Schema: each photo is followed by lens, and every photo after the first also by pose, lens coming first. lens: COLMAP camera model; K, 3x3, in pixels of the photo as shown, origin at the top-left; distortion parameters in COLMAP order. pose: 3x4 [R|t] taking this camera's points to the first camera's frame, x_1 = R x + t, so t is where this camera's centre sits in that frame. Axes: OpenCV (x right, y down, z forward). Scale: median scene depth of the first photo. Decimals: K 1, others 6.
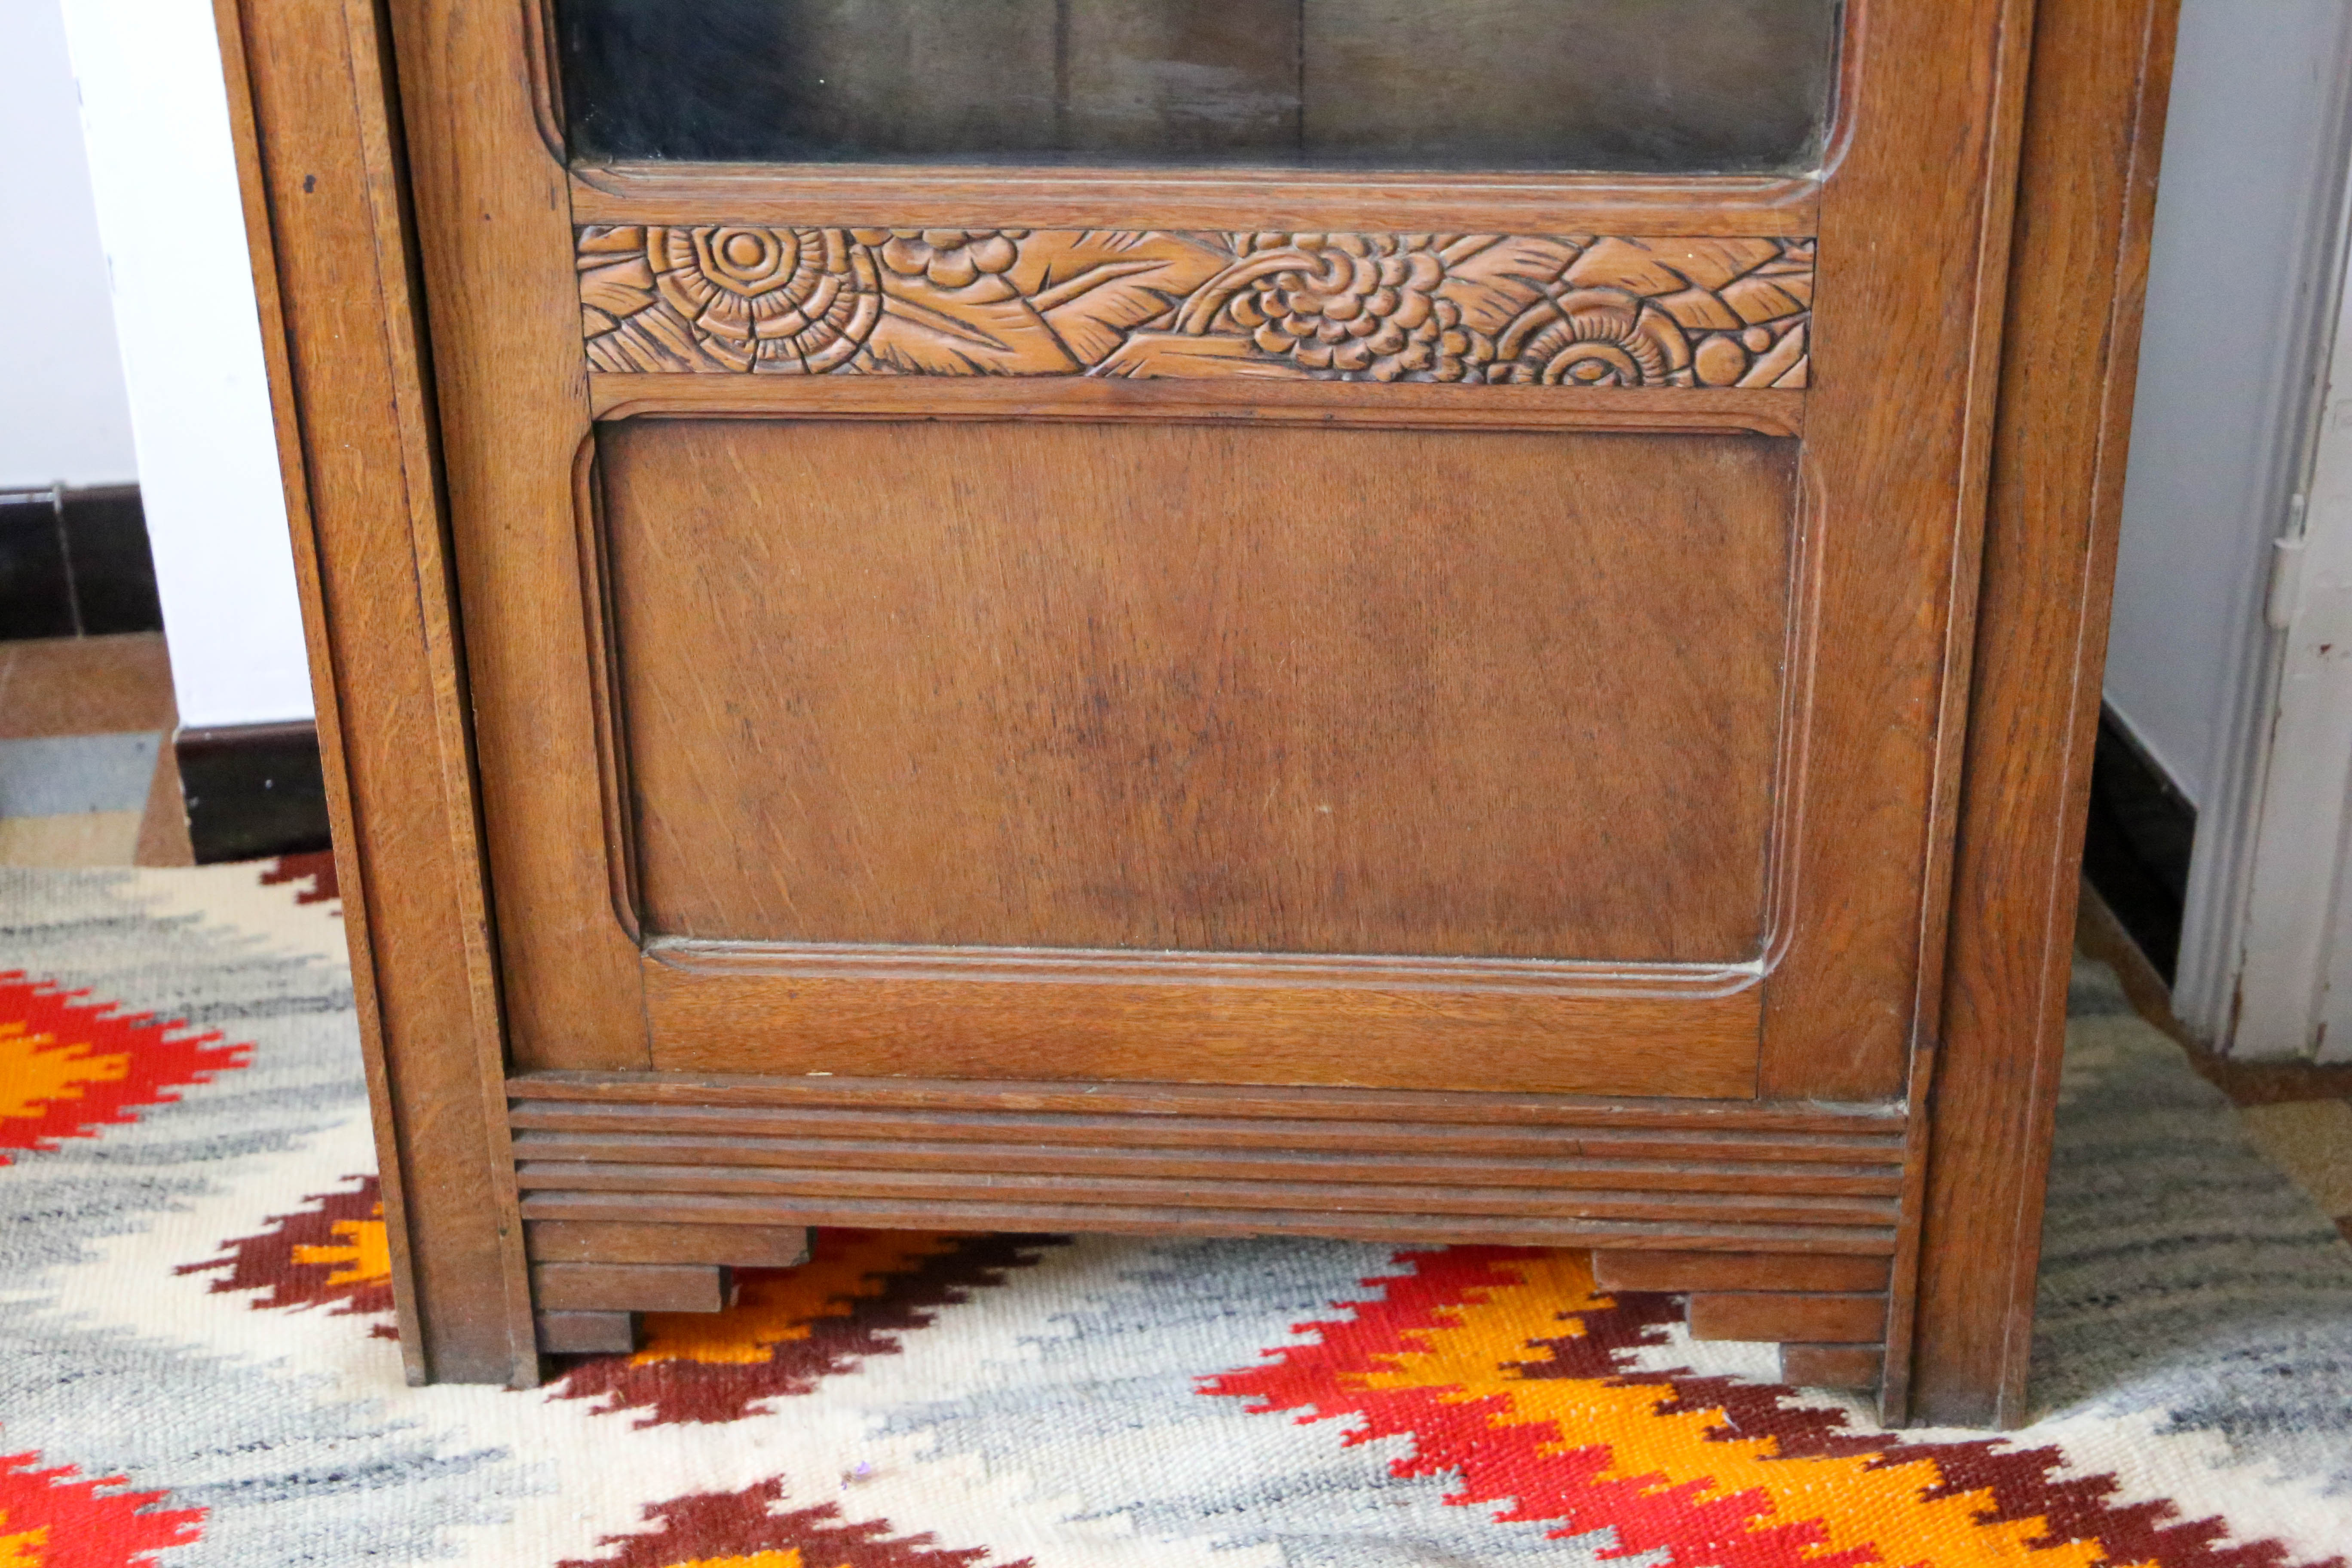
lens RADIAL K [[3690.2, 0, 1184.7], [0, 3690.2, 802.7], [0, 0, 1]] dist [0.013374, 0.620751]
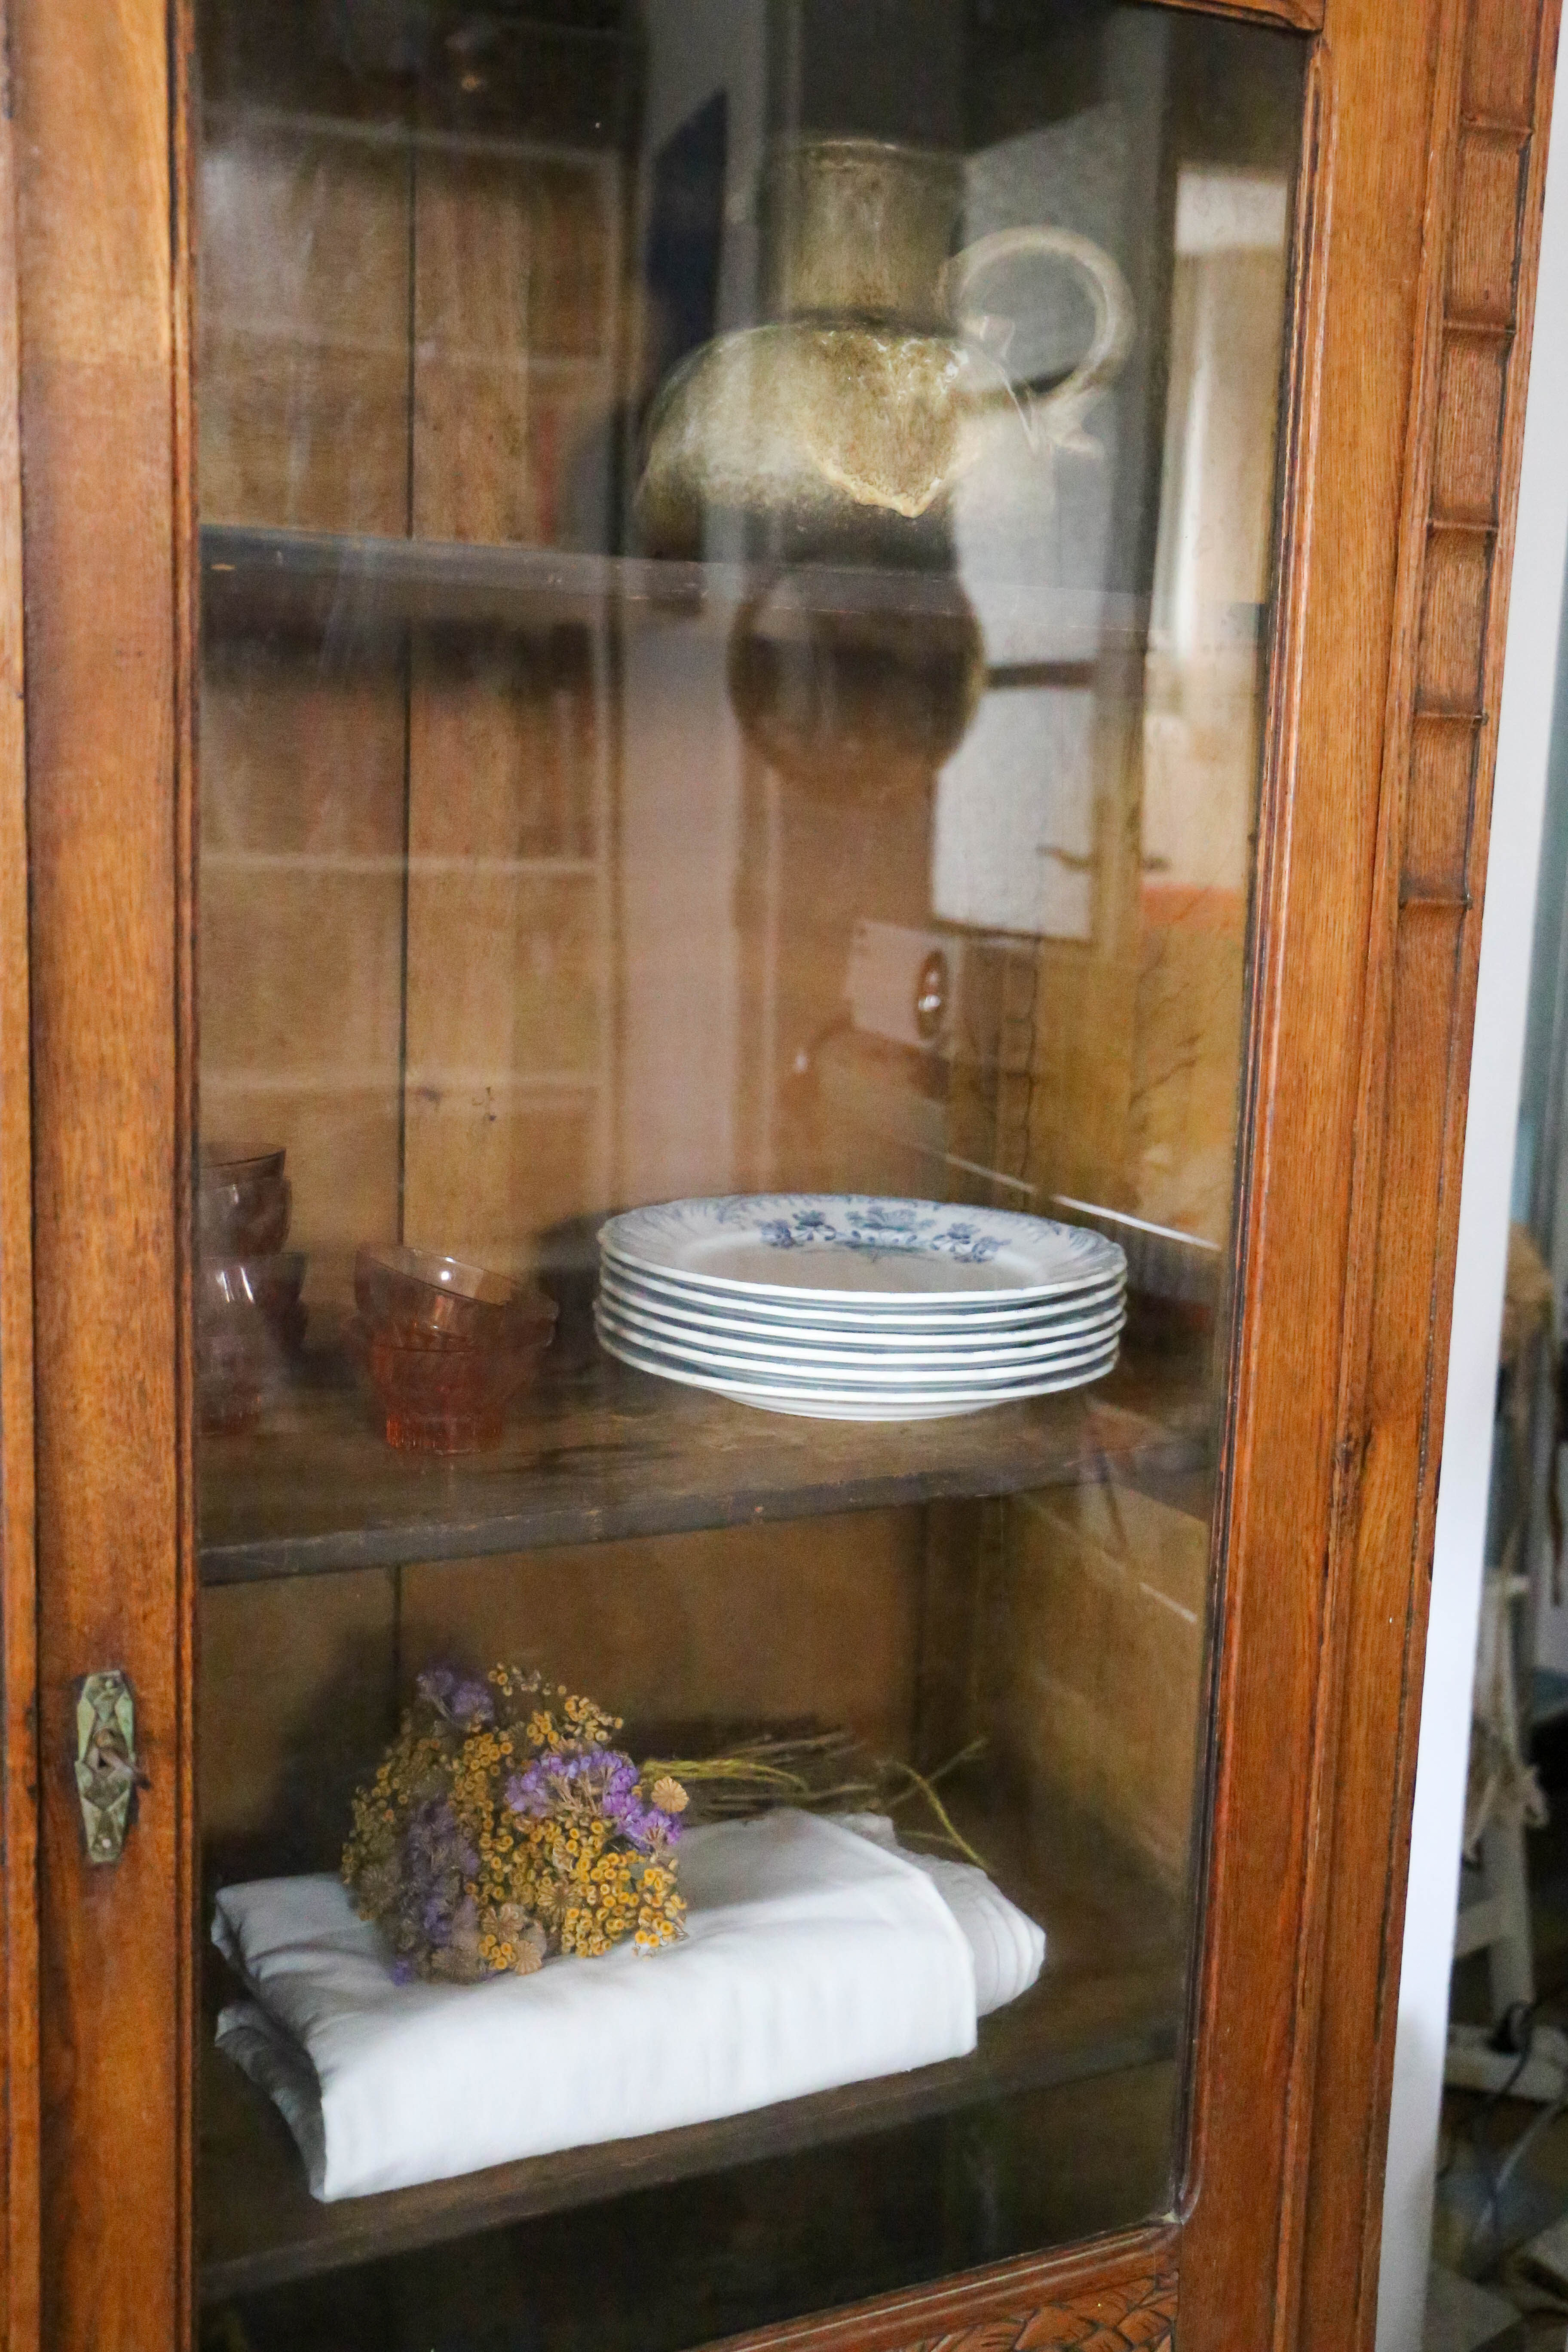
lens RADIAL K [[2610.1, 0, 777.1], [0, 2610.1, 1203.9], [0, 0, 1]] dist [0.011549, 0.039340]
pose [[0.845972, -0.045647, 0.531270, -0.355812], [0.203474, 0.948574, -0.242501, -0.268367], [-0.492879, 0.313248, 0.811755, 0.189039]]
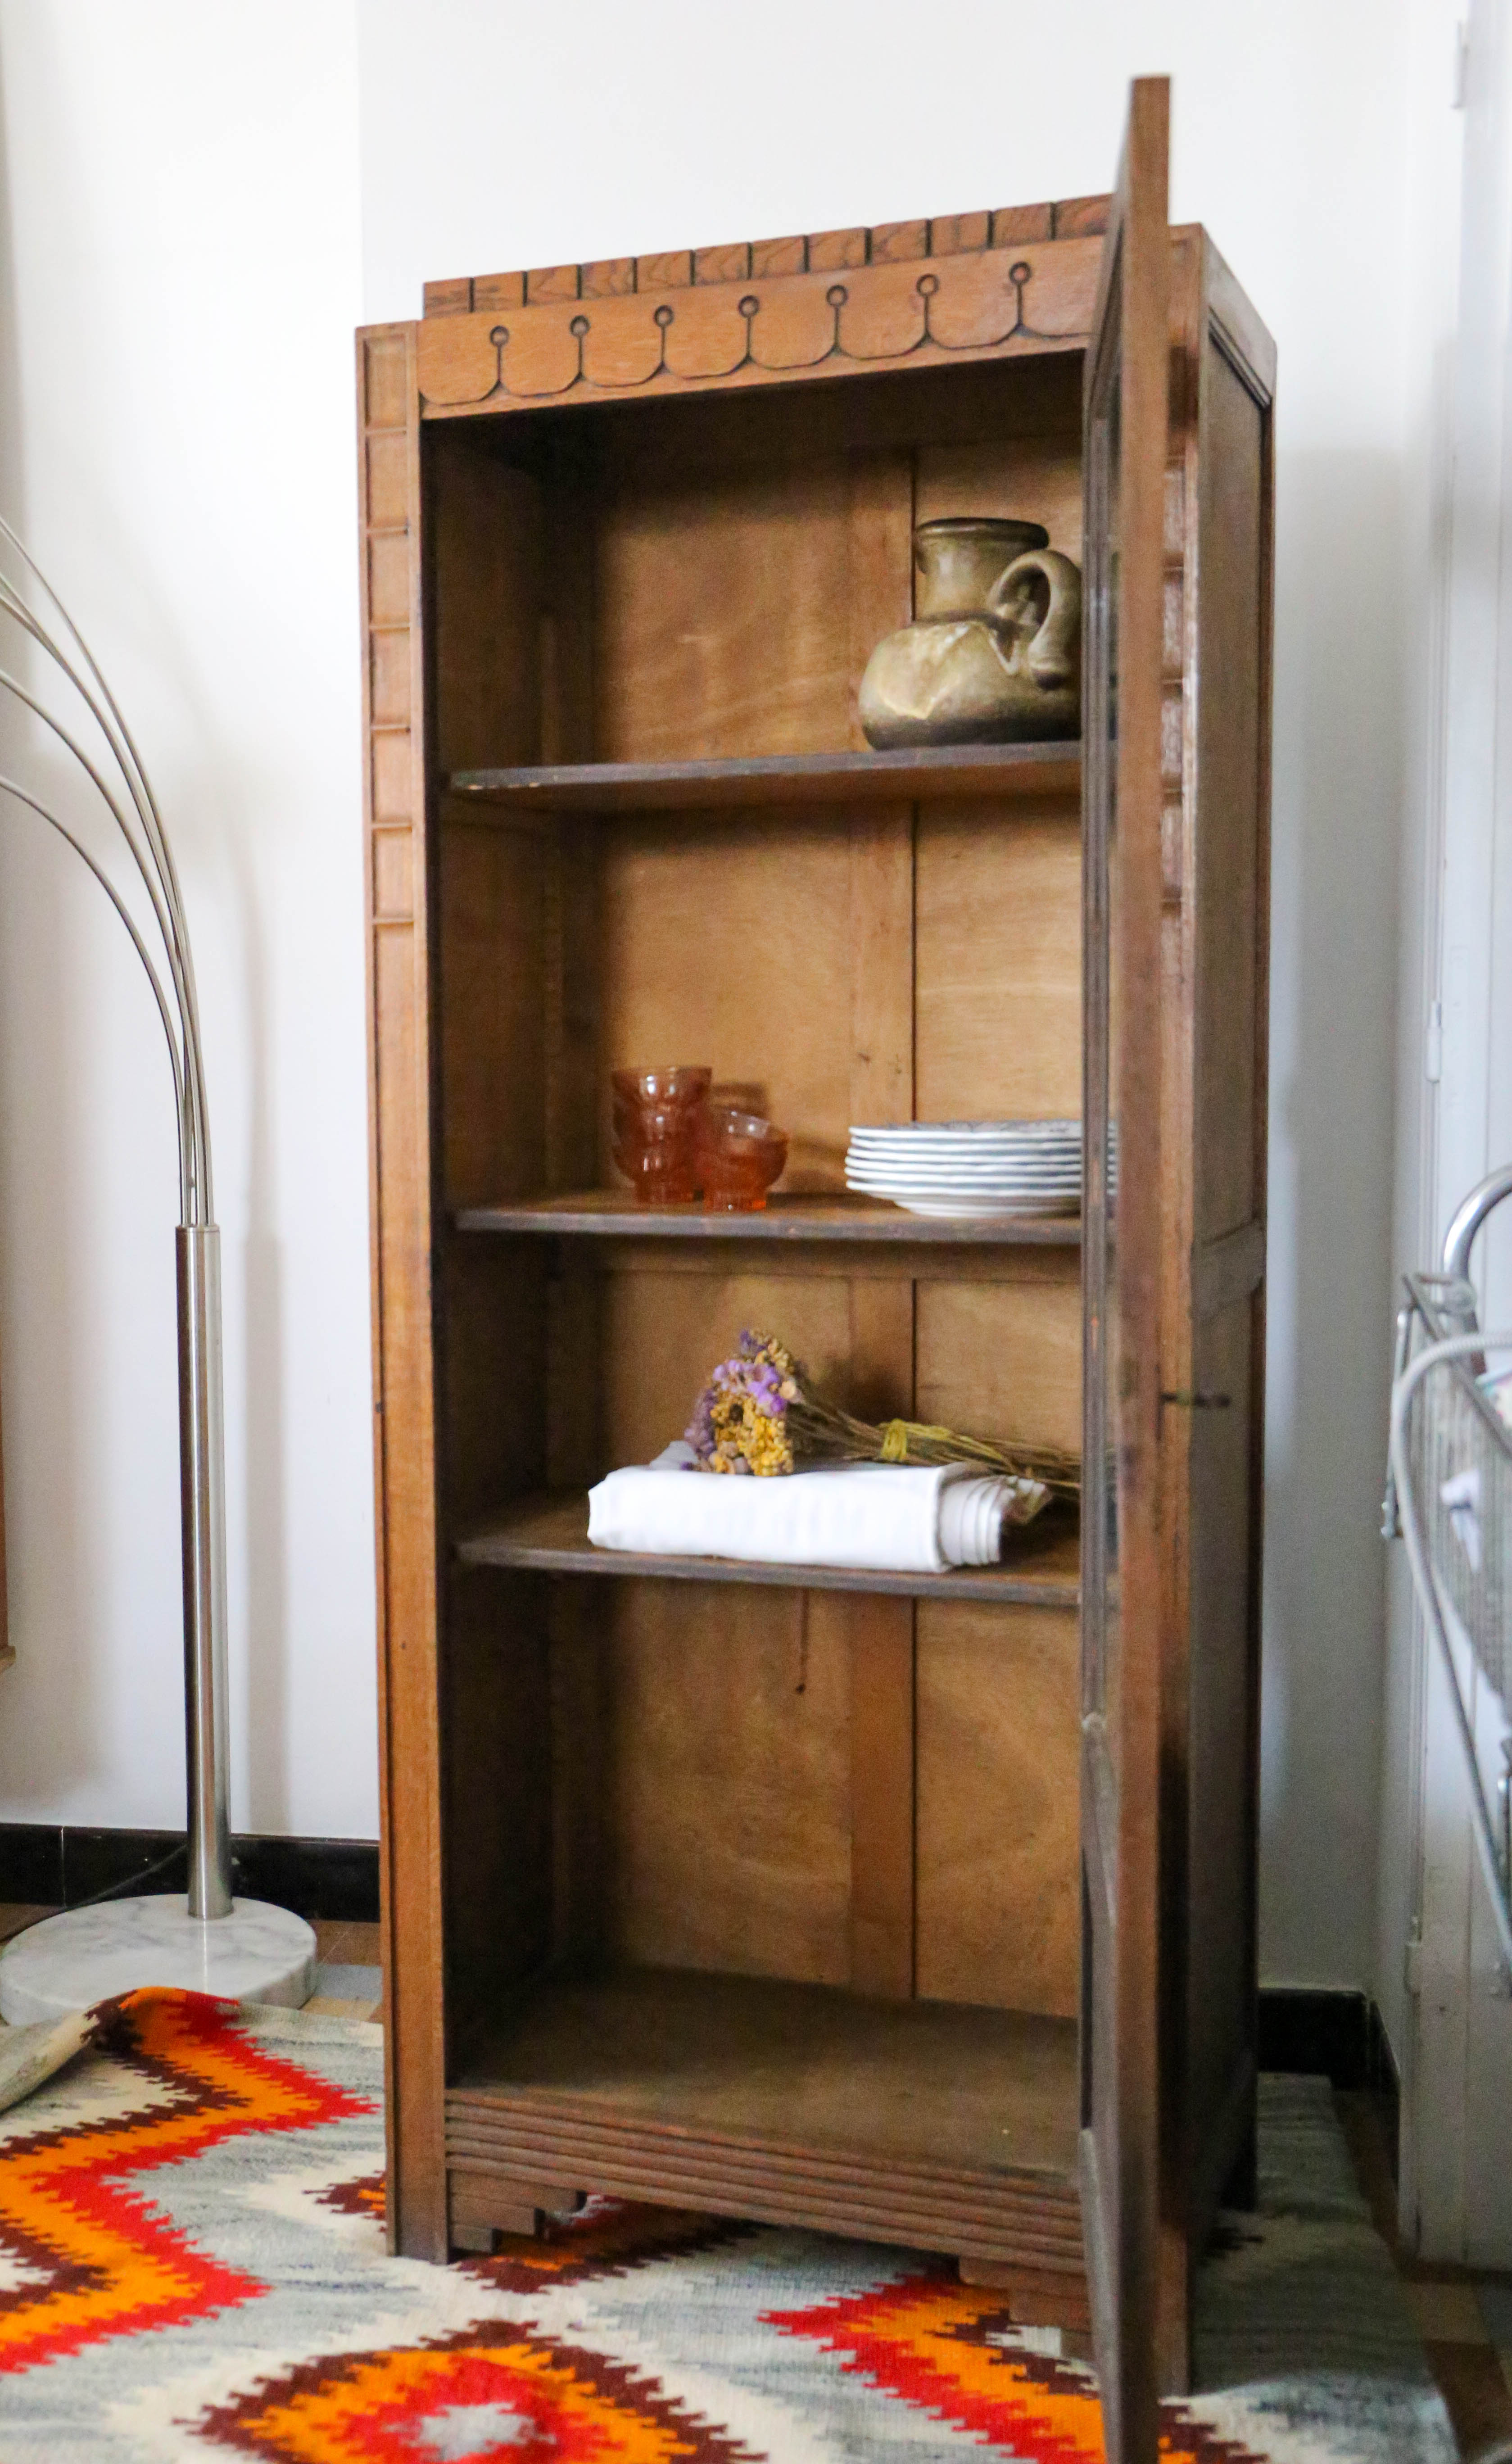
lens RADIAL K [[2605.4, 0, 674.2], [0, 2605.4, 1255.6], [0, 0, 1]] dist [-0.013940, 0.119767]
pose [[0.953252, 0.032614, -0.300411, 0.358694], [-0.144724, 0.921996, -0.359136, 0.148976], [0.265265, 0.385824, 0.883614, -0.429916]]
